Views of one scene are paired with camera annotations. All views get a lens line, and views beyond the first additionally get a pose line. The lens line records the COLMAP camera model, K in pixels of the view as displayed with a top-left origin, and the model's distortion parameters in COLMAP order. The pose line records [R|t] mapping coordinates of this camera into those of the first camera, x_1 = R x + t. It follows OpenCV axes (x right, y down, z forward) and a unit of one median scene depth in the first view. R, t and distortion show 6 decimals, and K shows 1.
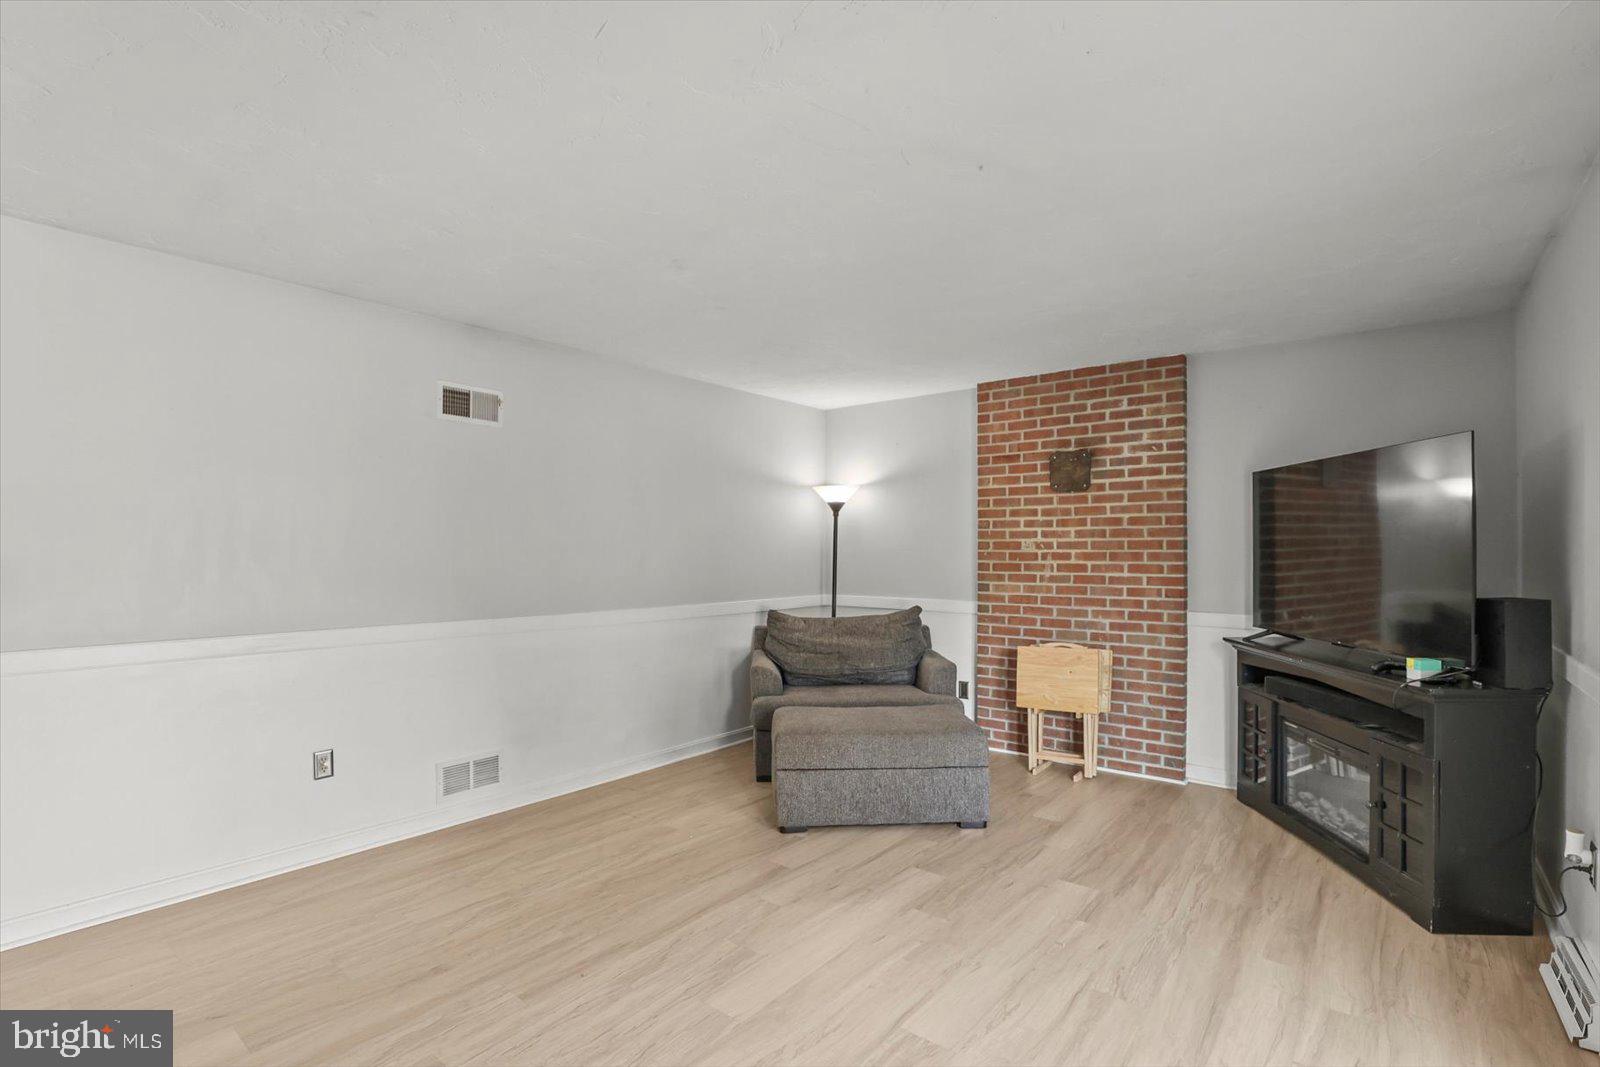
lens RADIAL K [[750.5, 0, 798.3], [0, 750.5, 550.1], [0, 0, 1]] dist [-0.033832, 0.000295]
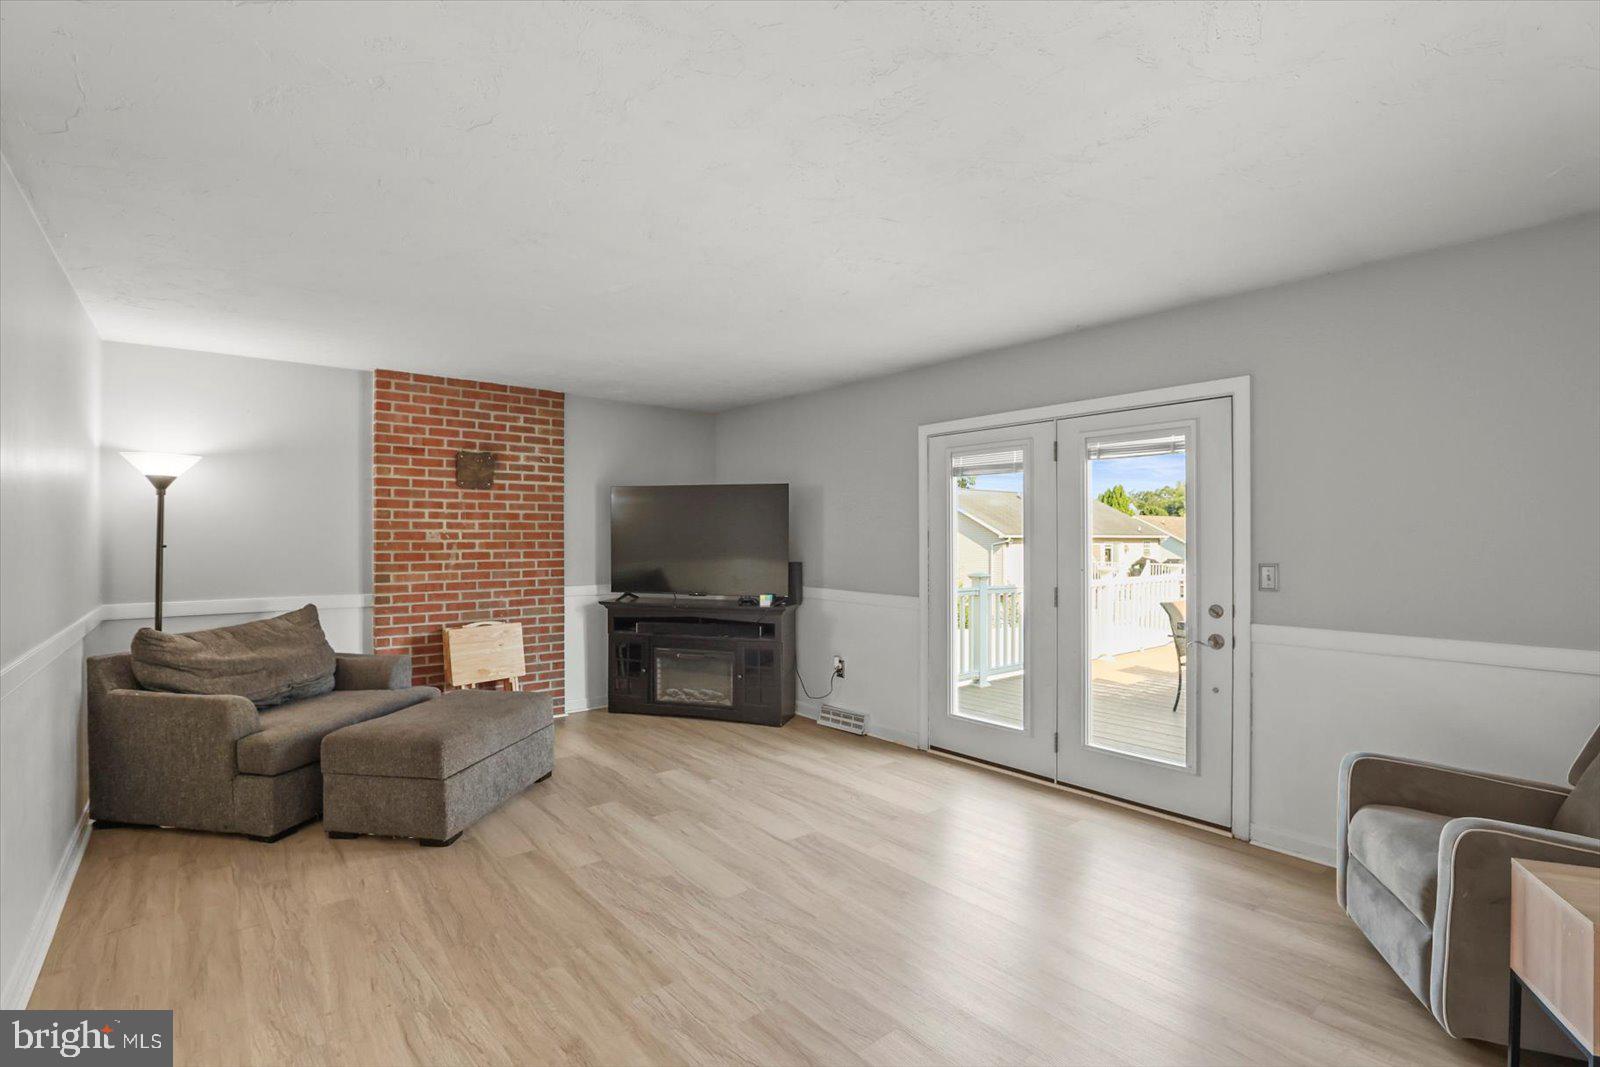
lens RADIAL K [[736.1, 0, 811.0], [0, 736.1, 535.3], [0, 0, 1]] dist [-0.019781, 0.000536]
pose [[0.189022, 0.001696, 0.981971, -0.639704], [-0.000429, 0.999999, -0.001645, -0.005748], [-0.981973, -0.000110, 0.189023, 0.294649]]
